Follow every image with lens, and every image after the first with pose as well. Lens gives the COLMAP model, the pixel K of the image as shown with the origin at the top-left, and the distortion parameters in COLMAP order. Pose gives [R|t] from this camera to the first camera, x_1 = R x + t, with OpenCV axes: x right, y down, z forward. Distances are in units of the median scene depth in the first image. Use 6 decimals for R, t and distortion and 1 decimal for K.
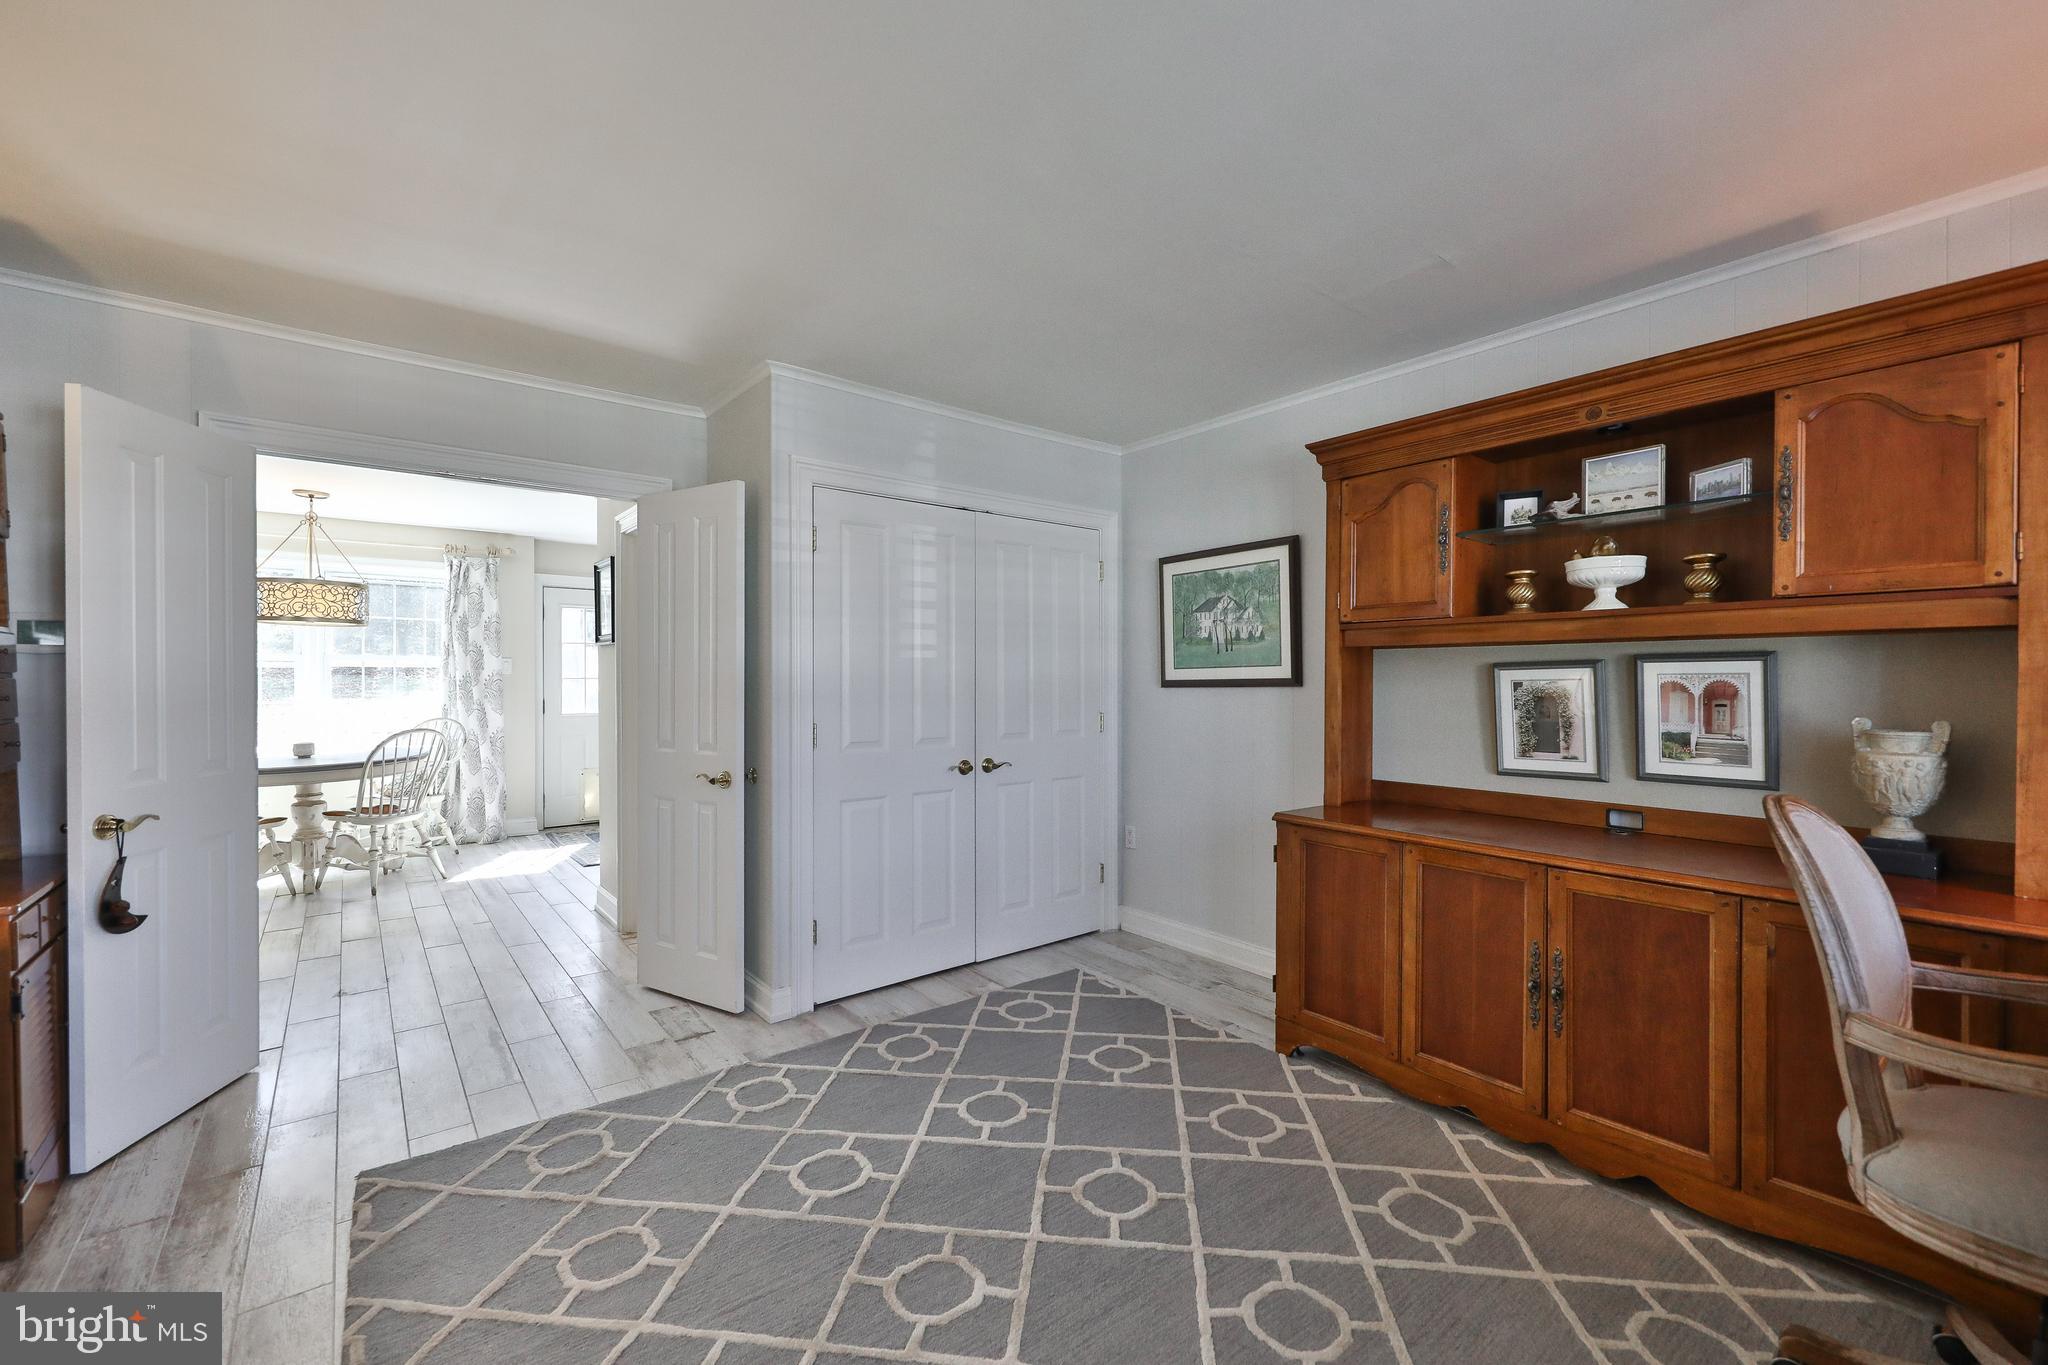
lens RADIAL K [[827.4, 0, 986.6], [0, 827.4, 682.2], [0, 0, 1]] dist [0.000843, 0.000002]
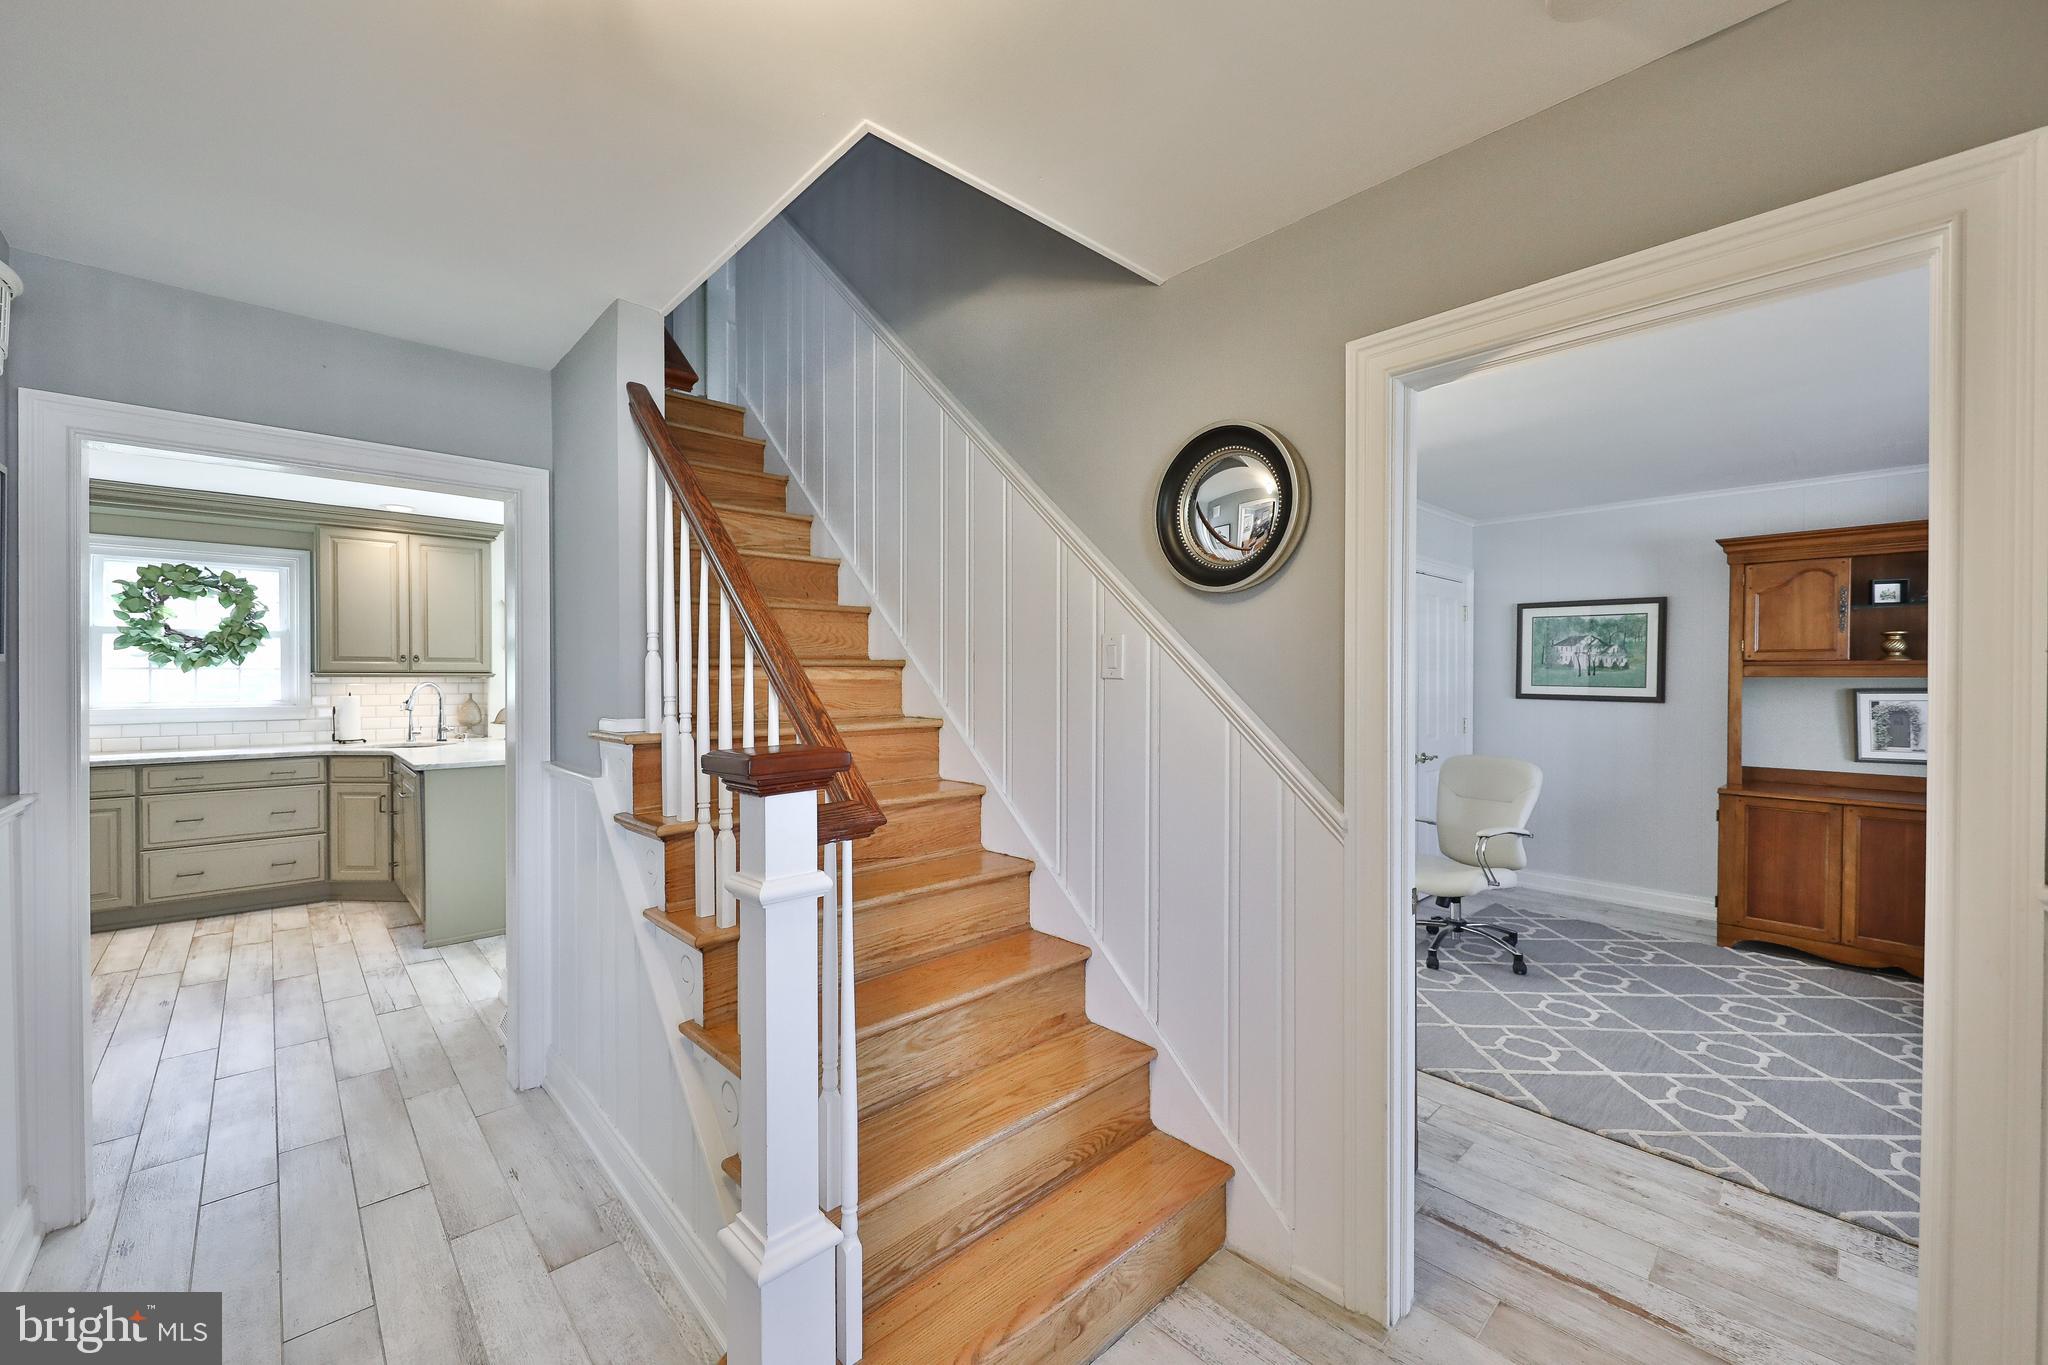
lens RADIAL K [[802.5, 0, 982.4], [0, 802.5, 680.7], [0, 0, 1]] dist [0.001067, 0.000001]
pose [[0.997437, -0.000555, 0.071553, -1.118091], [0.000075, 0.999978, 0.006703, -0.048729], [-0.071555, -0.006680, 0.997414, -0.369969]]
